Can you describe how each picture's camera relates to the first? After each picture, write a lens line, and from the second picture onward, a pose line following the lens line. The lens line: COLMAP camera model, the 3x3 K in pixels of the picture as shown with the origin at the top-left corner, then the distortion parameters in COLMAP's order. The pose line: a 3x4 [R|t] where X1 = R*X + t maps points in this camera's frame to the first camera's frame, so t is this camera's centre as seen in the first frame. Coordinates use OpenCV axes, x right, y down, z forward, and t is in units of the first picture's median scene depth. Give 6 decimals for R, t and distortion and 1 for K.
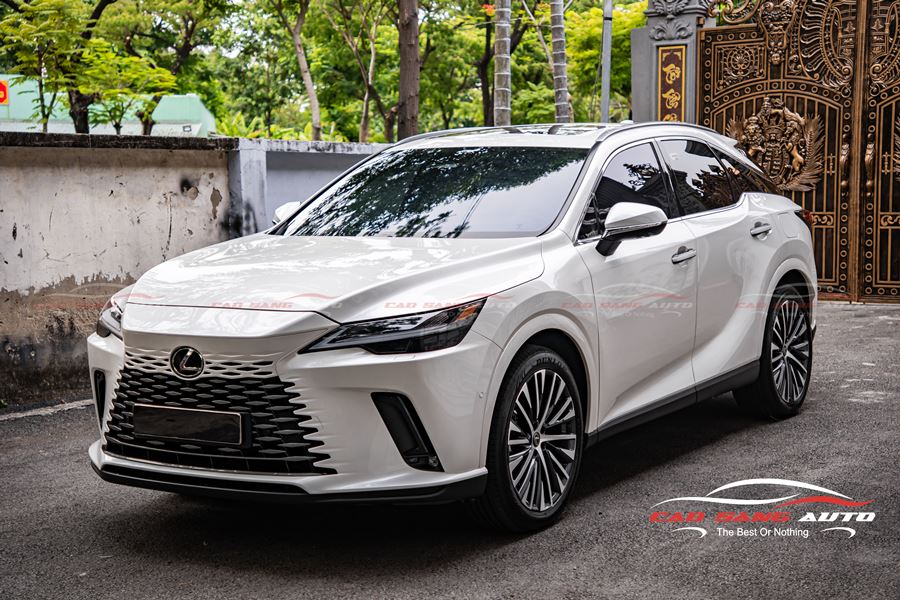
lens RADIAL K [[1473.8, 0, 448.4], [0, 1473.8, 304.4], [0, 0, 1]] dist [0.168664, 0.000000]
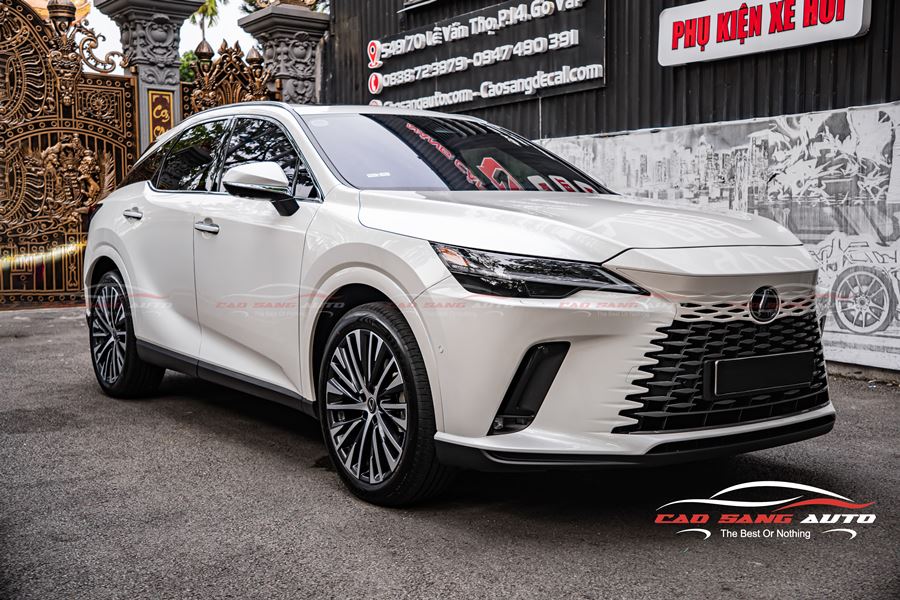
lens RADIAL K [[1032.4, 0, 447.5], [0, 1032.4, 296.5], [0, 0, 1]] dist [0.074319, 0.000000]
pose [[0.375382, -0.041317, 0.925949, -0.644698], [0.080552, 0.996680, 0.011817, 0.008819], [-0.923363, 0.070152, 0.377464, 0.725087]]
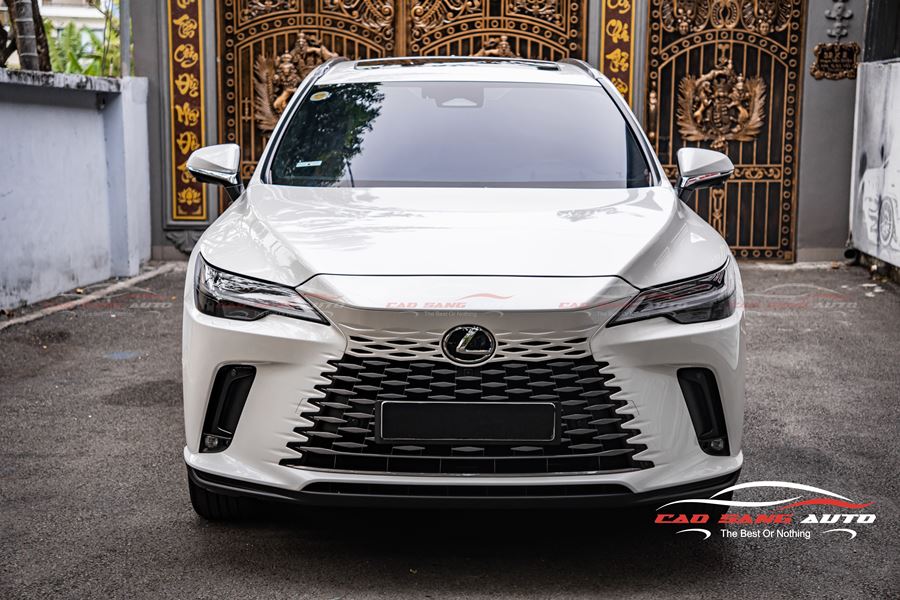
lens RADIAL K [[1687.2, 0, 464.0], [0, 1687.2, 269.4], [0, 0, 1]] dist [0.463062, 0.000000]
pose [[0.834897, -0.024965, 0.549840, -0.528511], [0.024307, 0.999669, 0.008480, -0.007561], [-0.549869, 0.006285, 0.835227, 0.178516]]
